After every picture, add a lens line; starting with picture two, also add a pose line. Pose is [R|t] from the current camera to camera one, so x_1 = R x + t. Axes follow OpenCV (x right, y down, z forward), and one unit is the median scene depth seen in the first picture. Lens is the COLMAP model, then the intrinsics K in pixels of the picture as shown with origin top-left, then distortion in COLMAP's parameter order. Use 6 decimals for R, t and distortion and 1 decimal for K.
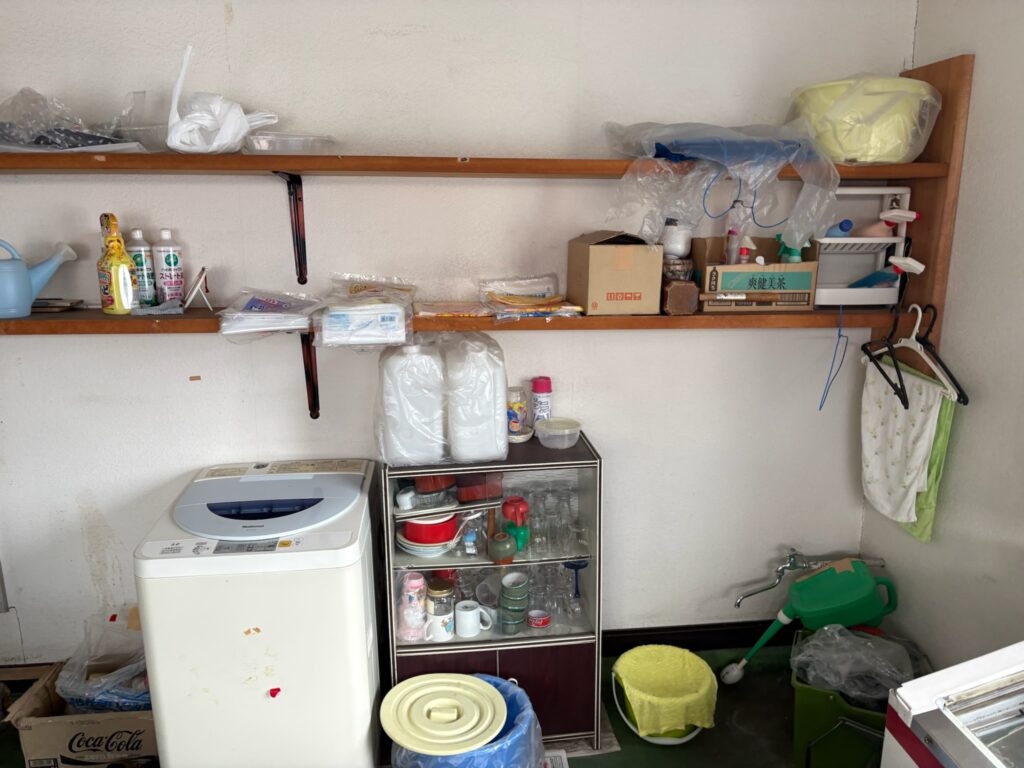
lens RADIAL K [[757.3, 0, 512.0], [0, 757.3, 384.0], [0, 0, 1]] dist [0.047341, -0.057851]
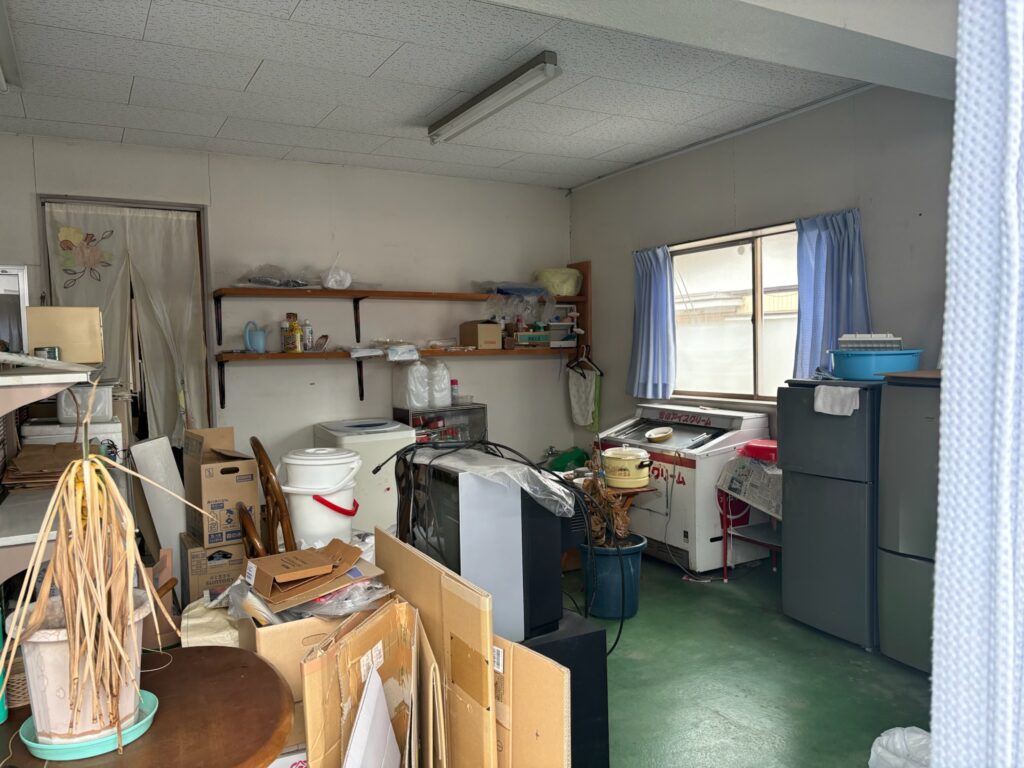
lens RADIAL K [[757.3, 0, 512.0], [0, 757.3, 384.0], [0, 0, 1]] dist [0.047341, -0.057851]
pose [[0.909527, -0.038961, 0.413814, -0.870409], [0.111645, 0.981909, -0.152936, 0.434706], [-0.400370, 0.185300, 0.897423, -1.373513]]
